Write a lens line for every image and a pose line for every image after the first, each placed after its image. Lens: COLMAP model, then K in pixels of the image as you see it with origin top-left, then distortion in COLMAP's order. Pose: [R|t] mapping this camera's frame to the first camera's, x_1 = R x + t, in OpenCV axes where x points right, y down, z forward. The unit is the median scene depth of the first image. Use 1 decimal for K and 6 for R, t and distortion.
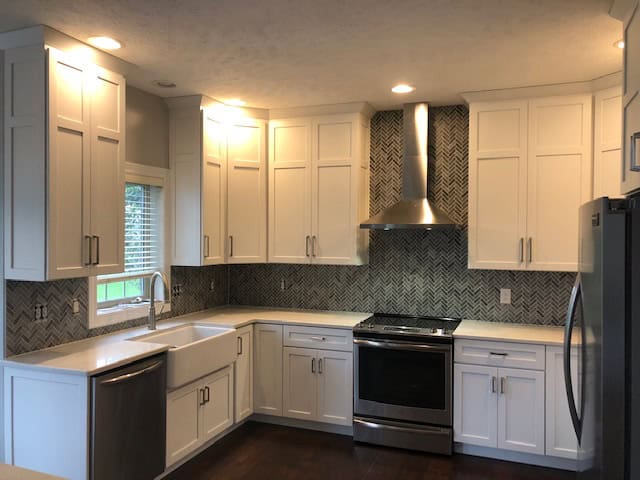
lens RADIAL K [[524.4, 0, 320.2], [0, 524.4, 239.3], [0, 0, 1]] dist [0.028328, -0.012745]
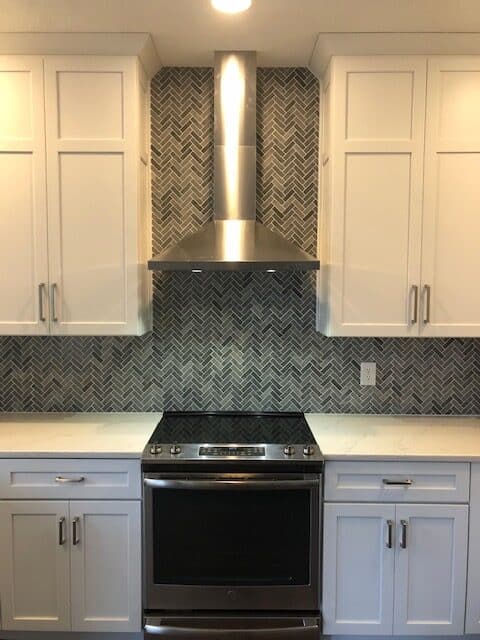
lens RADIAL K [[524.4, 0, 234.0], [0, 524.4, 310.7], [0, 0, 1]] dist [0.028328, -0.012745]
pose [[0.934056, -0.025629, 0.356205, -0.033593], [0.005557, 0.998344, 0.057260, -0.008556], [-0.357083, -0.051505, 0.932652, 0.441961]]
